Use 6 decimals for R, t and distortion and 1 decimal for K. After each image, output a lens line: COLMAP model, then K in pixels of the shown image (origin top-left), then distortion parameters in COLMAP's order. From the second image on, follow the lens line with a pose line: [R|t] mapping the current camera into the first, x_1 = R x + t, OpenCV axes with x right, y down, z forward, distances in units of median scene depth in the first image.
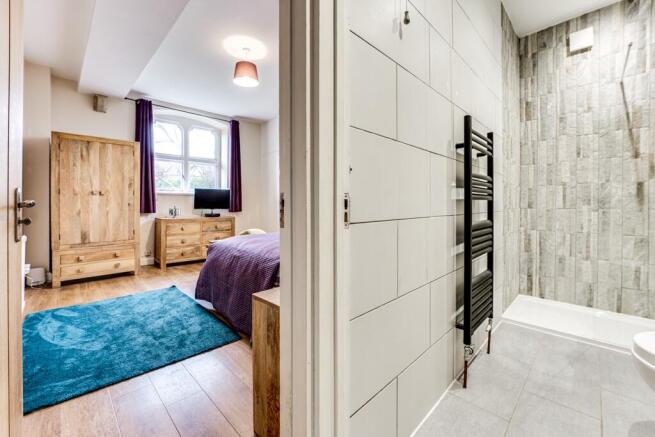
lens RADIAL K [[271.2, 0, 338.2], [0, 271.2, 203.4], [0, 0, 1]] dist [0.000380, 0.000652]
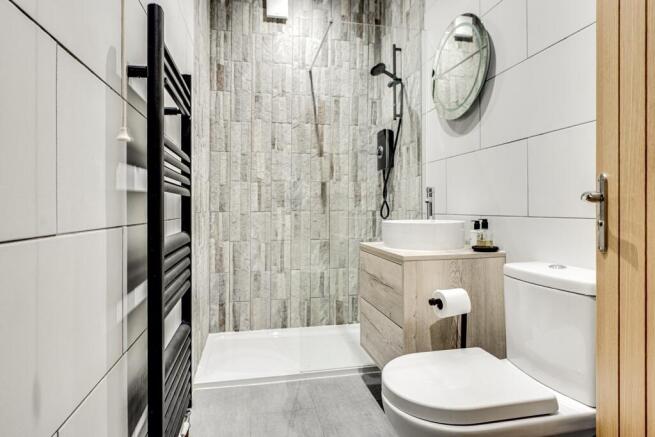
lens RADIAL K [[353.1, 0, 327.6], [0, 353.1, 208.0], [0, 0, 1]] dist [-0.011830, -0.000604]
pose [[0.559577, 0.000014, 0.828778, 0.095927], [0.002037, 0.999997, -0.001392, 0.011420], [-0.828776, 0.002467, 0.559575, 0.278568]]
